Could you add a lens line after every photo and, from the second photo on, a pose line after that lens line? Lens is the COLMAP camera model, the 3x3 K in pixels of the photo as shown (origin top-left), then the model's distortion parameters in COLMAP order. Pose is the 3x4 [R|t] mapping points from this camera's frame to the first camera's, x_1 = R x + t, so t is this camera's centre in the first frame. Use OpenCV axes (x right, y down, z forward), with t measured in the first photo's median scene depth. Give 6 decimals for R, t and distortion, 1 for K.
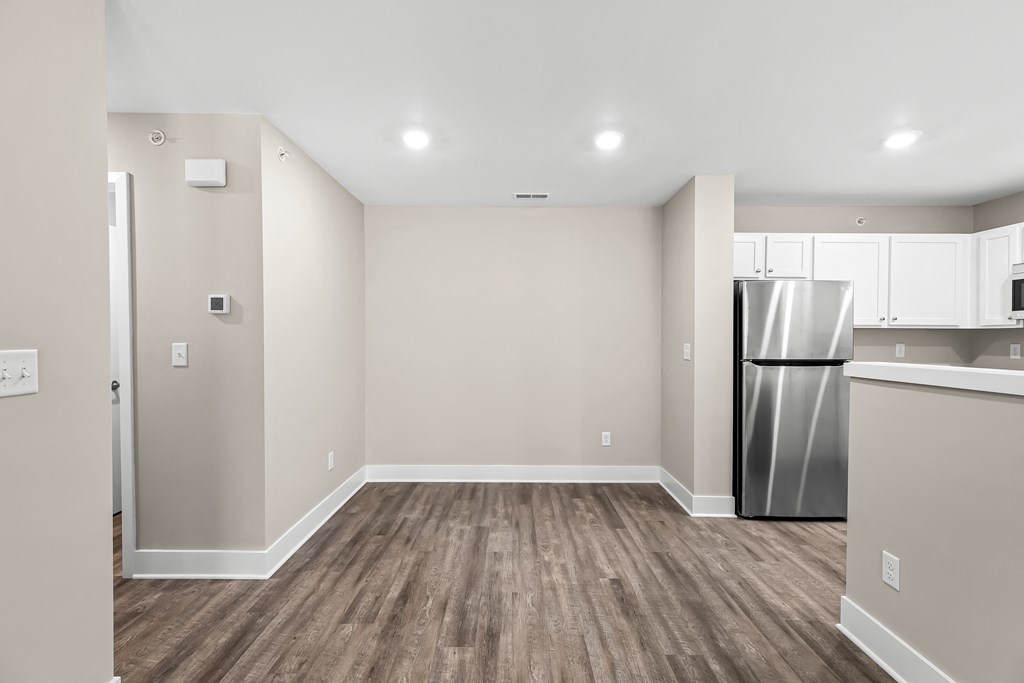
lens RADIAL K [[462.3, 0, 516.3], [0, 462.3, 340.5], [0, 0, 1]] dist [0.006076, -0.001049]
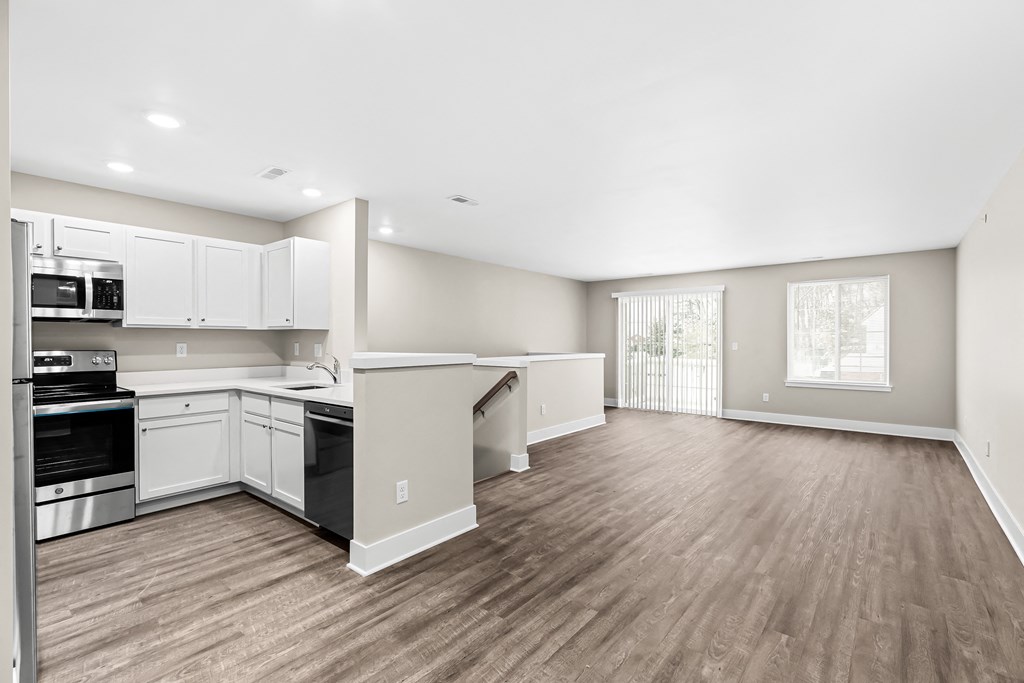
lens RADIAL K [[462.3, 0, 512.8], [0, 462.3, 342.1], [0, 0, 1]] dist [0.006076, -0.001049]
pose [[-0.765938, -0.005086, 0.642894, -0.289870], [0.001624, 0.999950, 0.009846, -0.003473], [-0.642912, 0.008585, -0.765892, 1.284828]]
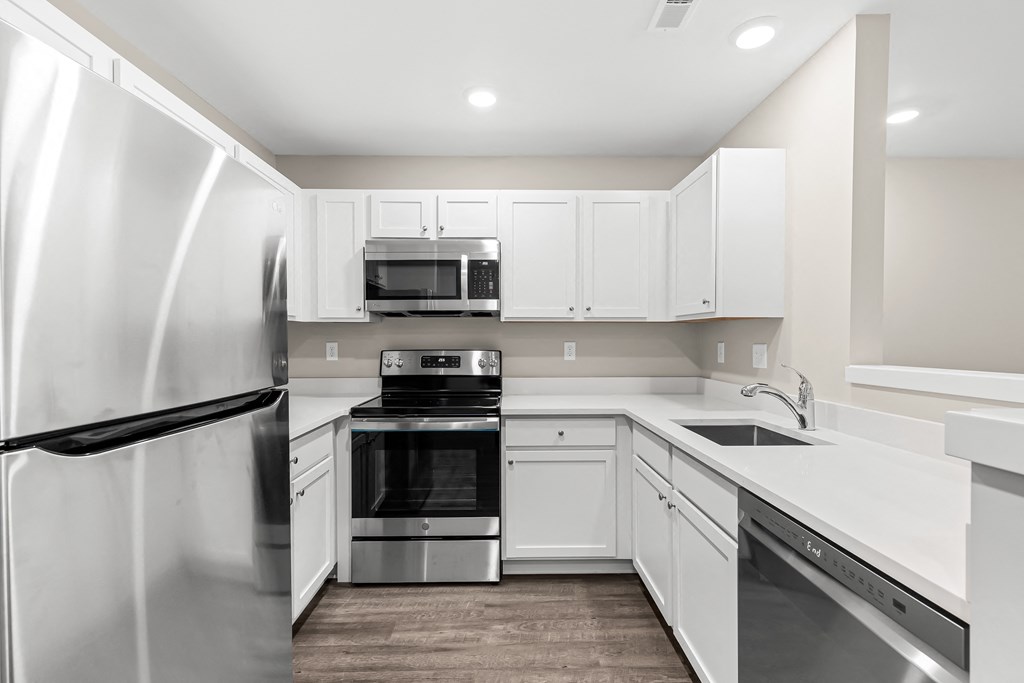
lens RADIAL K [[462.3, 0, 509.9], [0, 462.3, 343.3], [0, 0, 1]] dist [0.006076, -0.001049]
pose [[-0.006898, -0.015285, 0.999859, 0.370766], [0.006613, 0.999861, 0.015330, -0.001729], [-0.999954, 0.006717, -0.006796, 0.976921]]
